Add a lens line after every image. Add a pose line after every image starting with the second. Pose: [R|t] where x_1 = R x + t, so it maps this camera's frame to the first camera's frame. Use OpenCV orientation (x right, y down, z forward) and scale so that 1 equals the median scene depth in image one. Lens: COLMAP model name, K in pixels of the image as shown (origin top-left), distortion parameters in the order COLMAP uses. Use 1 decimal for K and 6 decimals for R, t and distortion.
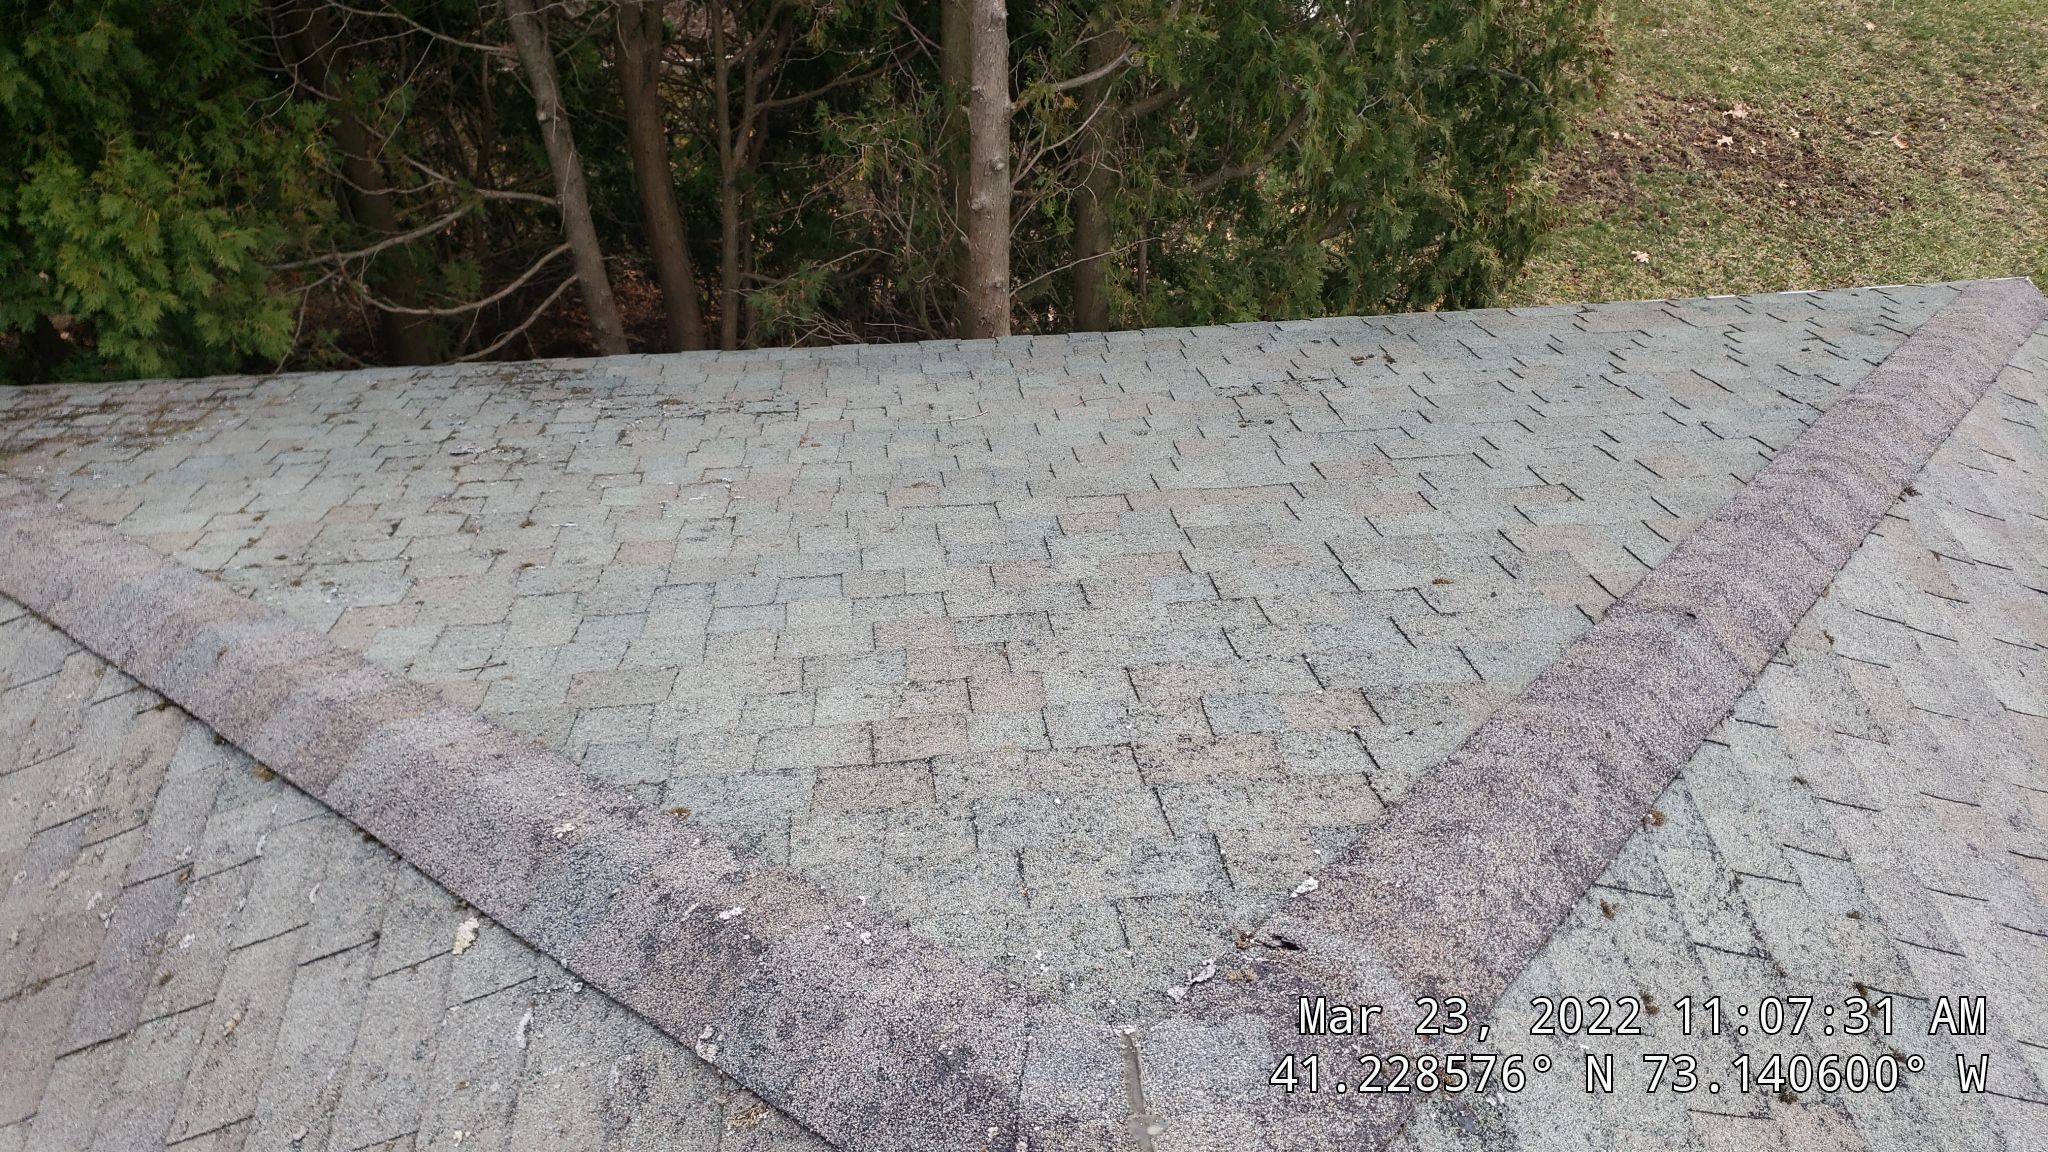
lens RADIAL K [[1582.9, 0, 1031.3], [0, 1582.9, 588.0], [0, 0, 1]] dist [0.064465, -0.051708]
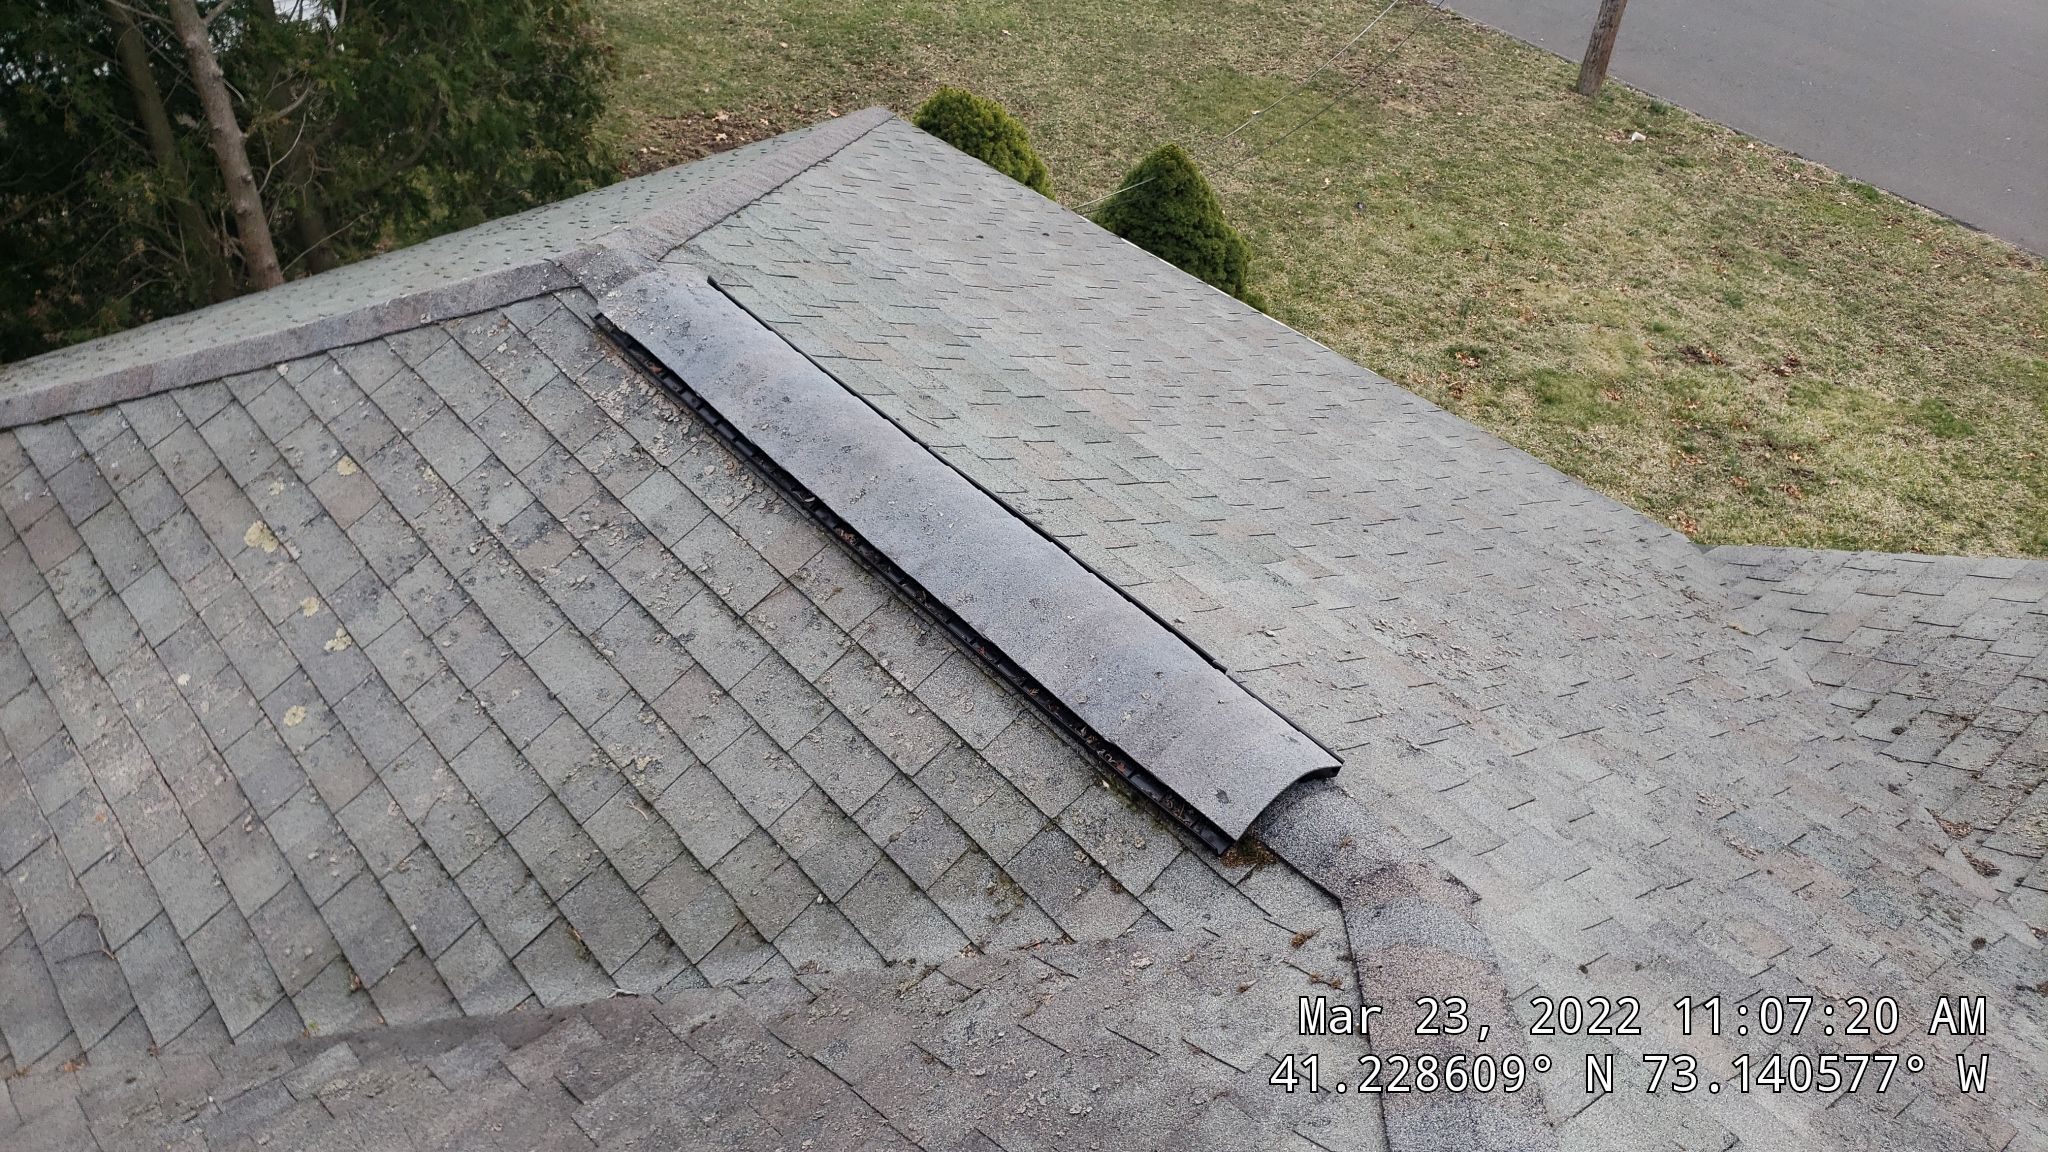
lens RADIAL K [[1582.9, 0, 1032.1], [0, 1582.9, 535.7], [0, 0, 1]] dist [0.064465, -0.051708]
pose [[0.811735, -0.344714, 0.471443, -0.105771], [0.393549, 0.919288, -0.005442, 0.142735], [-0.431515, 0.189953, 0.881880, -0.239014]]
